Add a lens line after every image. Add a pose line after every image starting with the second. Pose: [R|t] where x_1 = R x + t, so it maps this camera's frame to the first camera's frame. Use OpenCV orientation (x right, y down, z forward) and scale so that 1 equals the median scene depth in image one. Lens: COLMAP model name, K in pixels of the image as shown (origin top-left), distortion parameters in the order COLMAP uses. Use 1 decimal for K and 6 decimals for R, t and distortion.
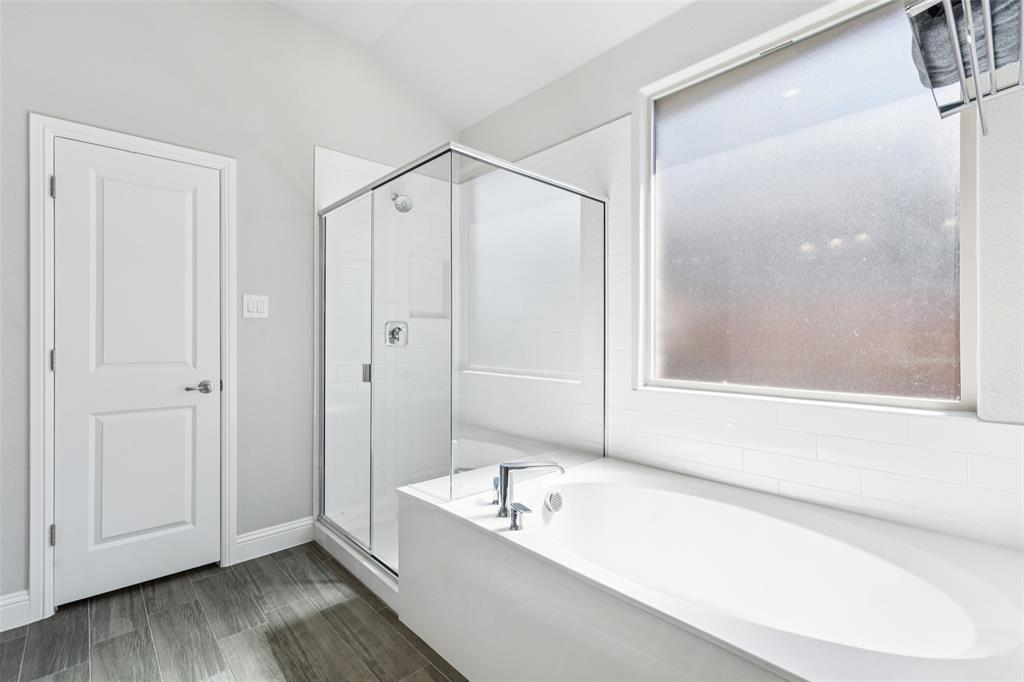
lens RADIAL K [[466.7, 0, 509.3], [0, 466.7, 335.9], [0, 0, 1]] dist [0.002637, 0.000021]
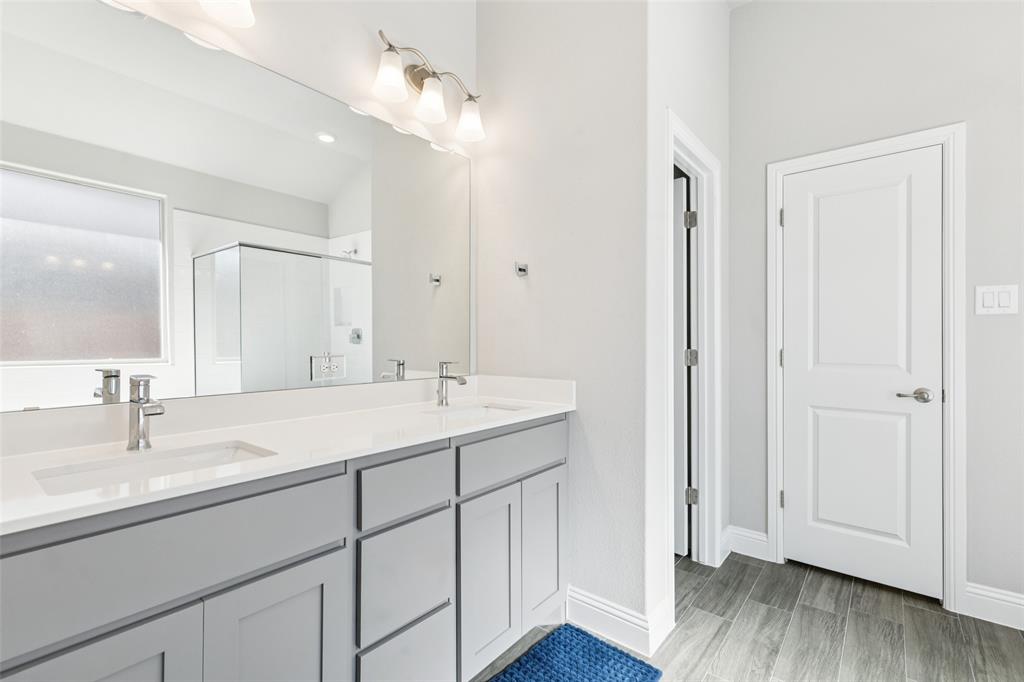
lens RADIAL K [[466.7, 0, 509.0], [0, 466.7, 343.0], [0, 0, 1]] dist [0.002637, 0.000021]
pose [[0.133900, 0.008318, -0.990960, 0.141518], [0.000799, 0.999964, 0.008502, 0.001543], [0.990994, -0.001930, 0.133889, 0.112017]]
